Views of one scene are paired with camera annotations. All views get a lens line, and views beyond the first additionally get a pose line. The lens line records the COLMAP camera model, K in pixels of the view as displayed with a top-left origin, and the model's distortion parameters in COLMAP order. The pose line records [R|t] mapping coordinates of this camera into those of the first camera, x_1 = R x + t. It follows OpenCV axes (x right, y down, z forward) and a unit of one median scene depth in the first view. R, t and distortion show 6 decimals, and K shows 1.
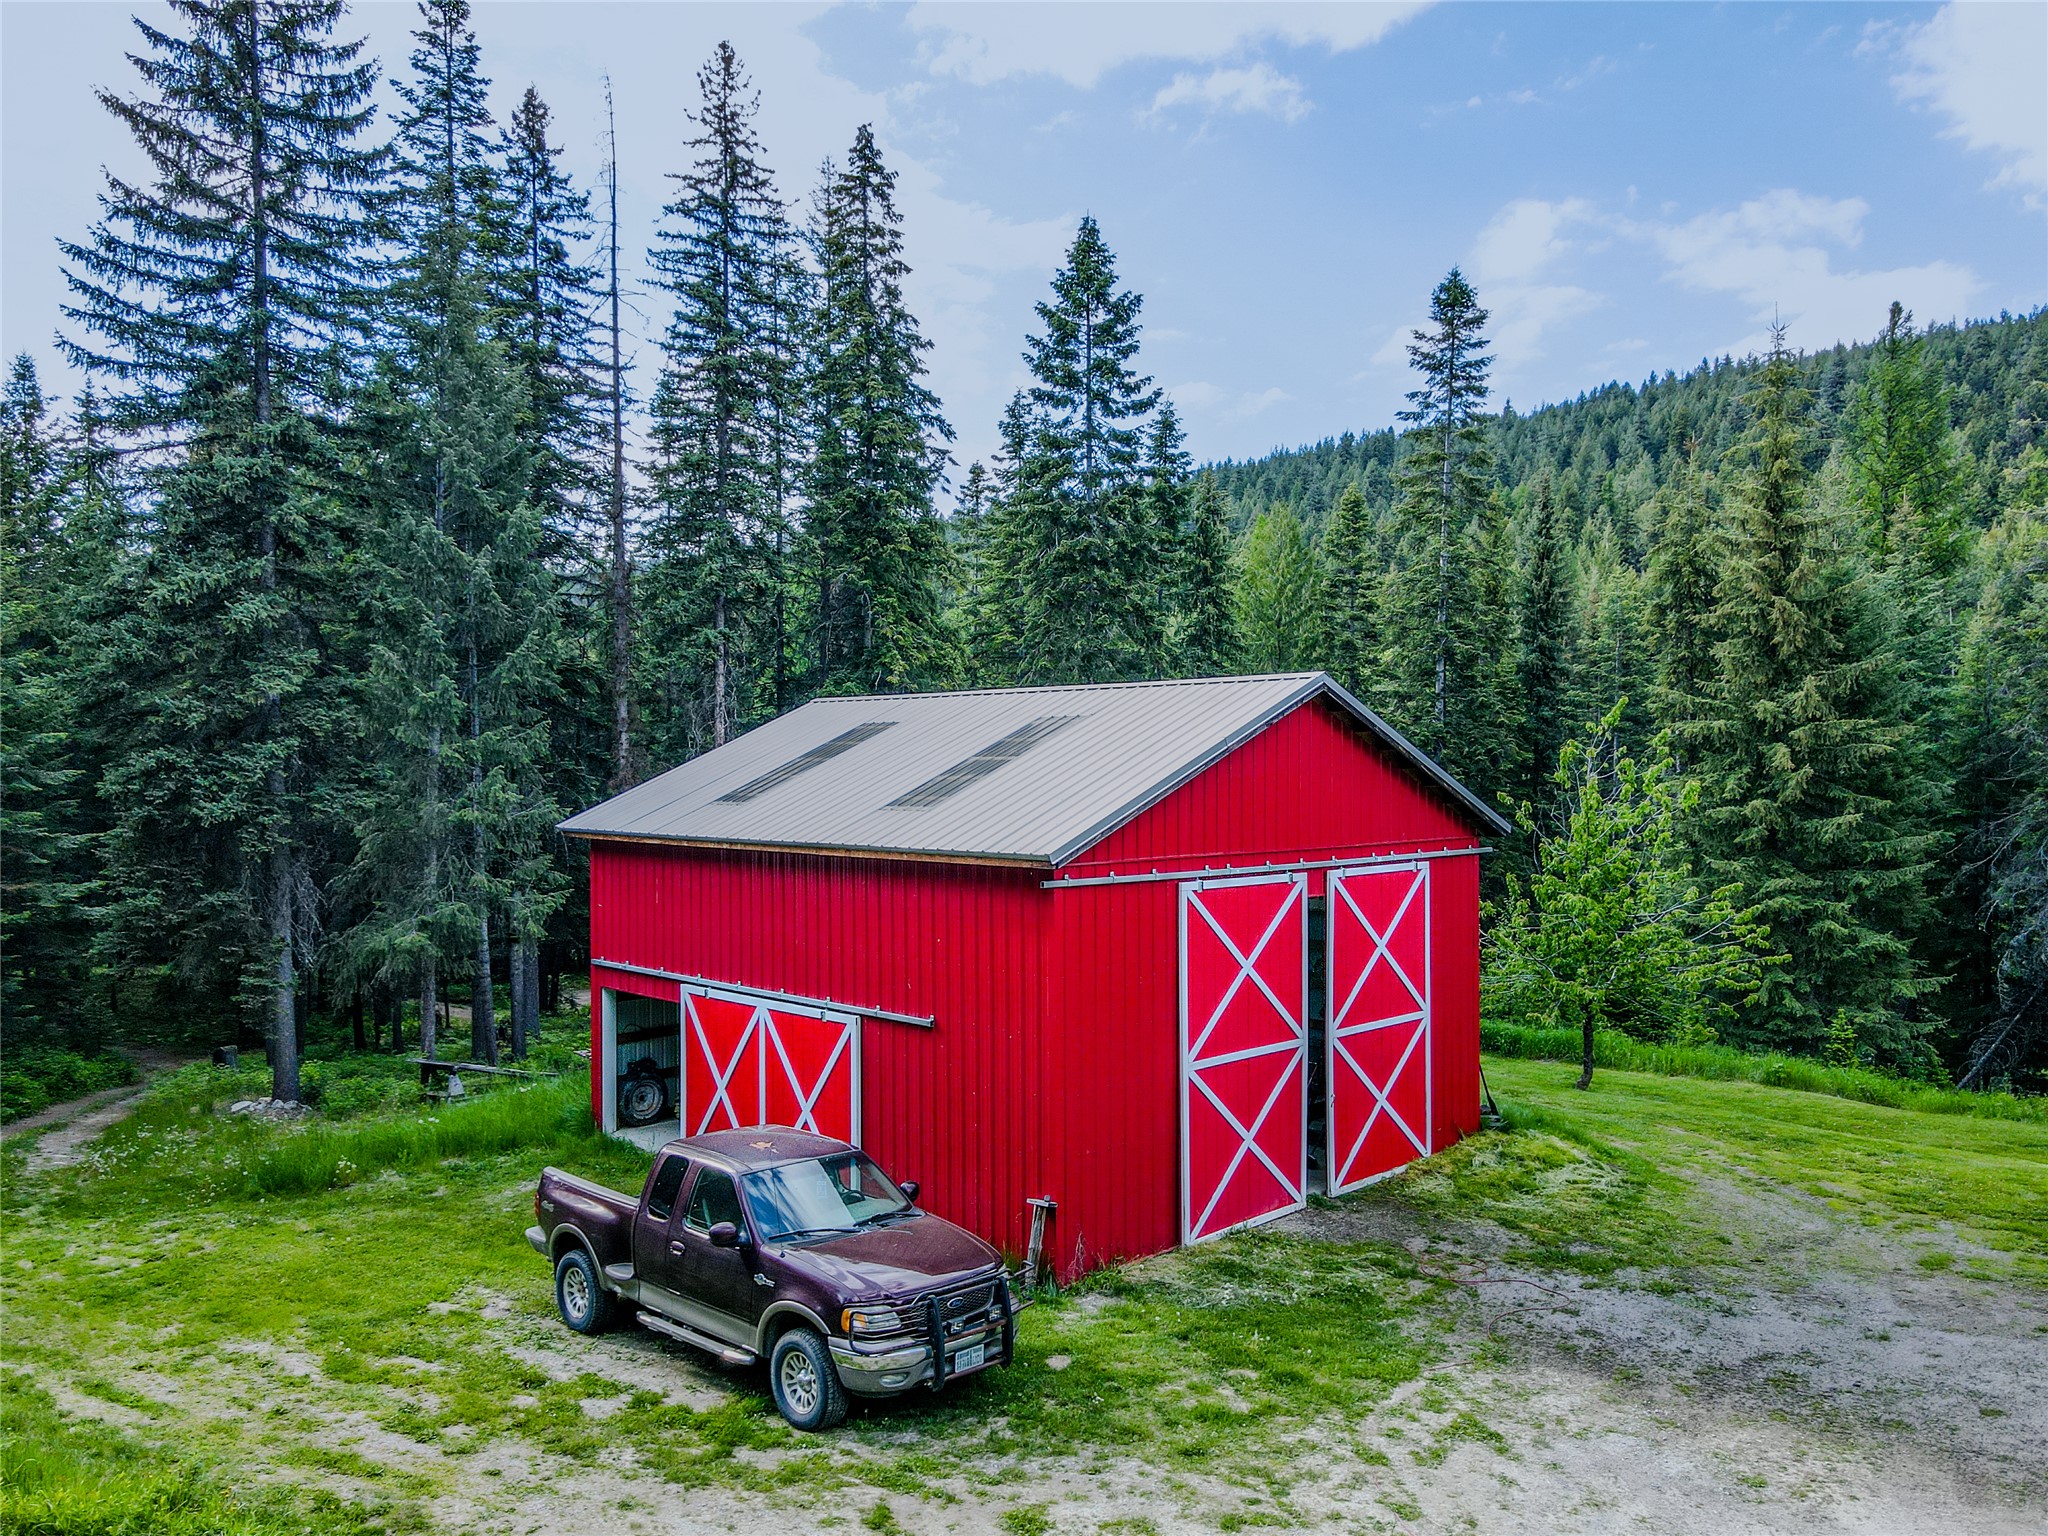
lens RADIAL K [[1543.6, 0, 1024.0], [0, 1543.6, 768.0], [0, 0, 1]] dist [0.065840, -0.001947]
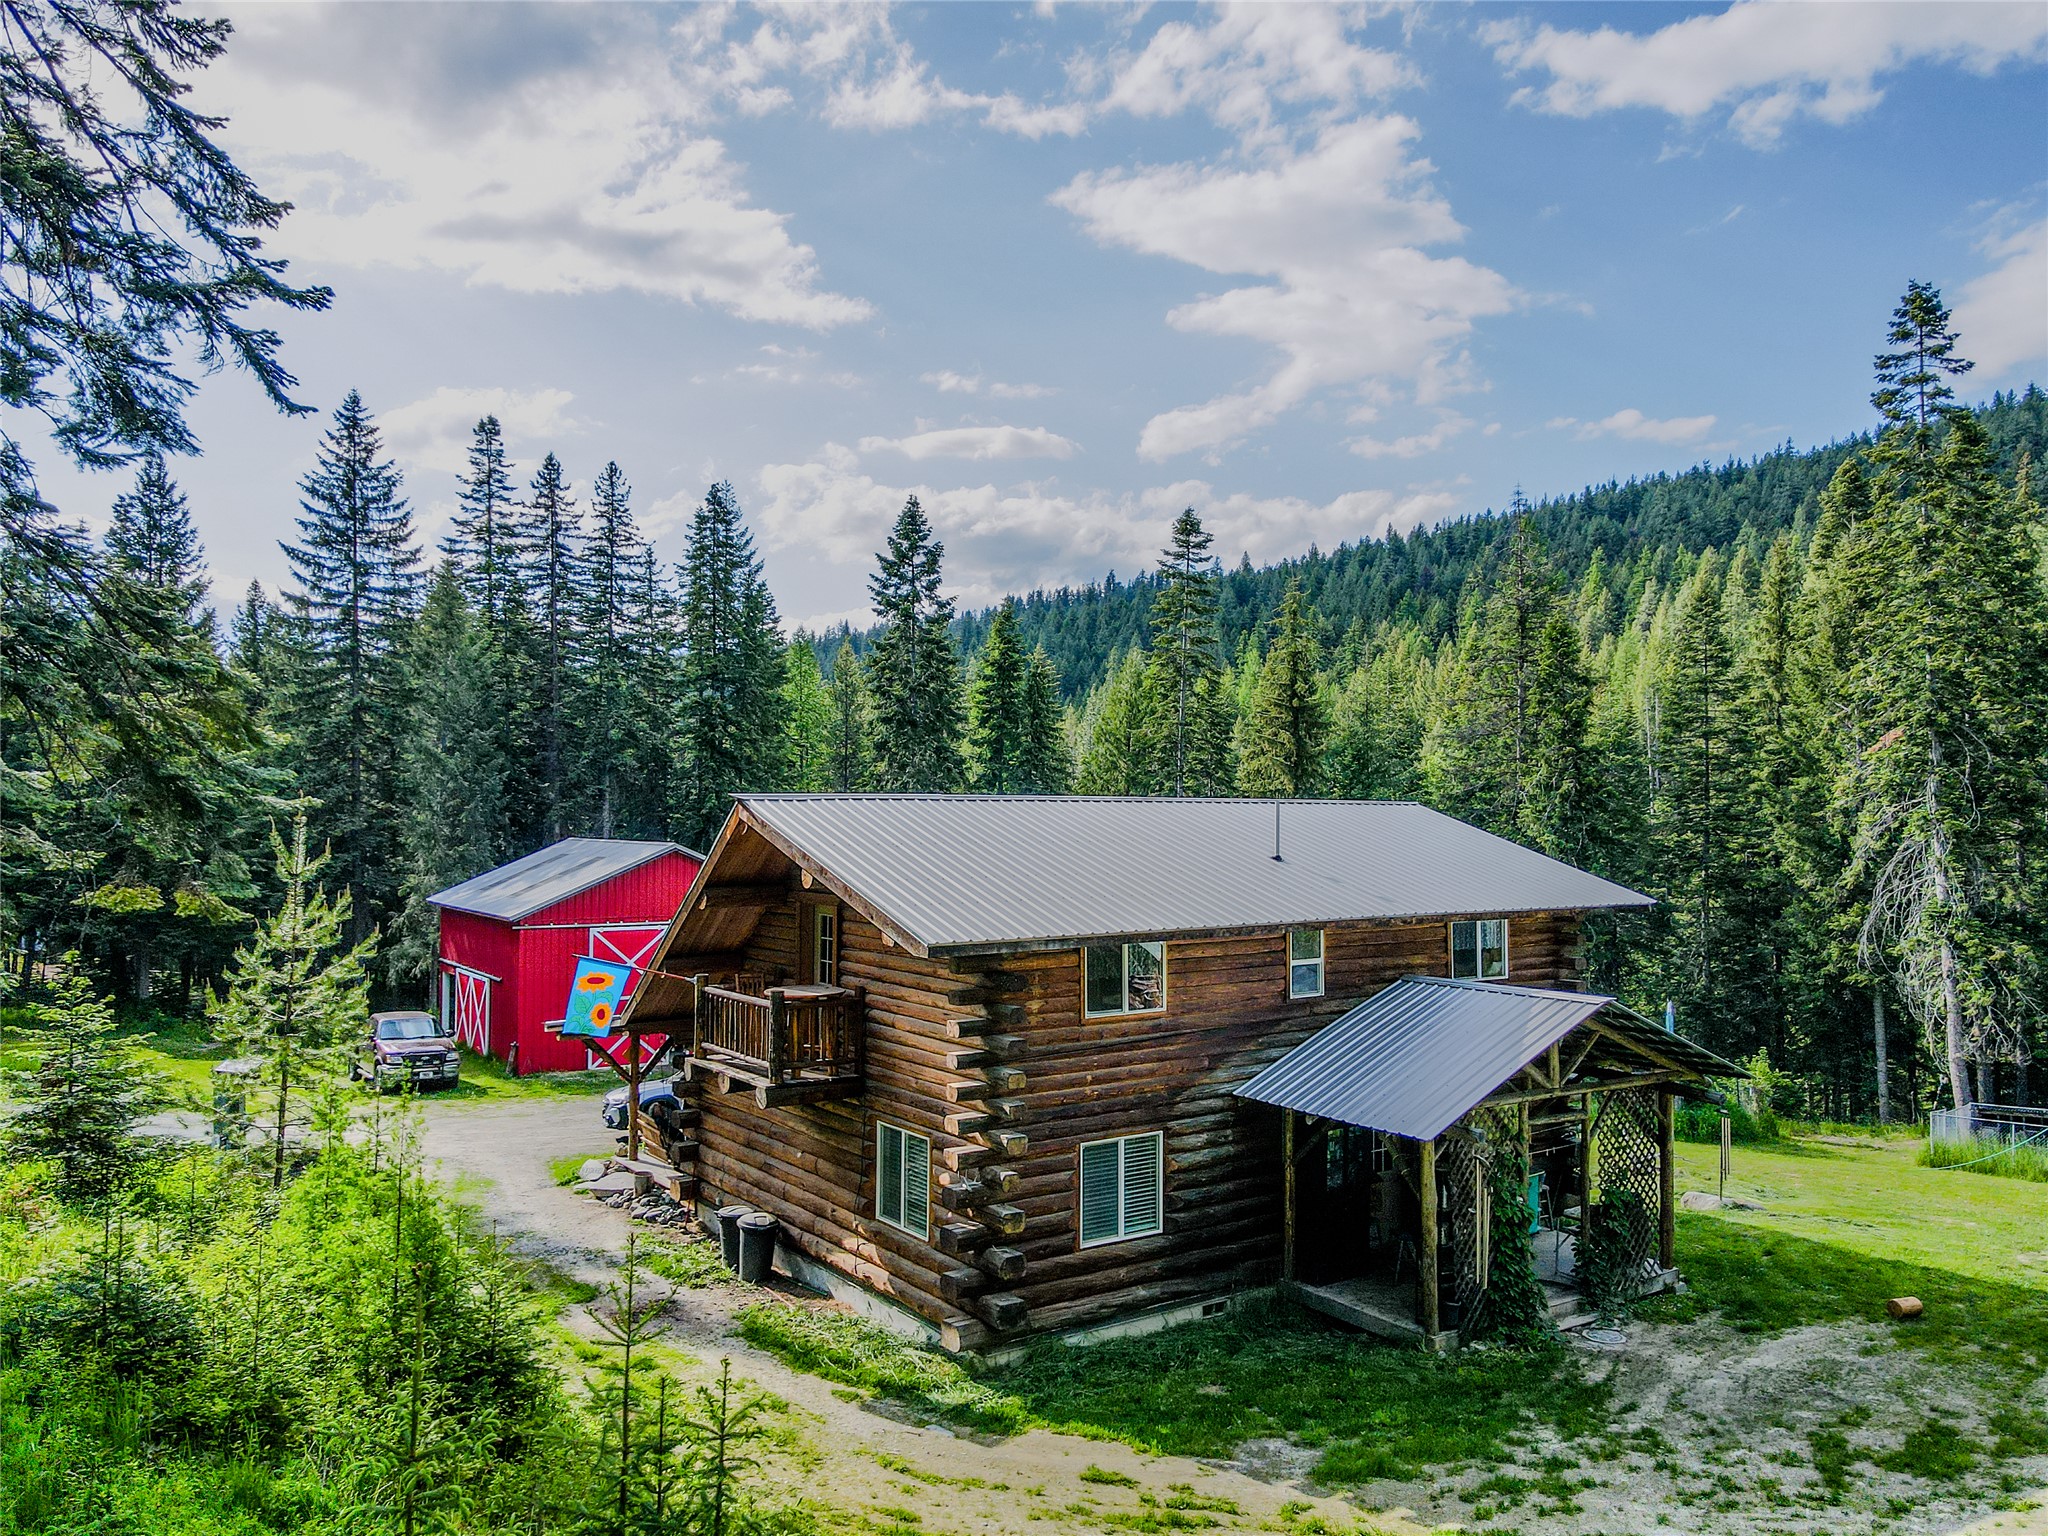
lens RADIAL K [[1543.6, 0, 1024.0], [0, 1543.6, 768.0], [0, 0, 1]] dist [0.065840, -0.001947]
pose [[0.983740, 0.000208, -0.179596, 0.605150], [-0.005510, 0.999564, -0.029023, -0.058057], [0.179512, 0.029540, 0.983312, -0.679436]]
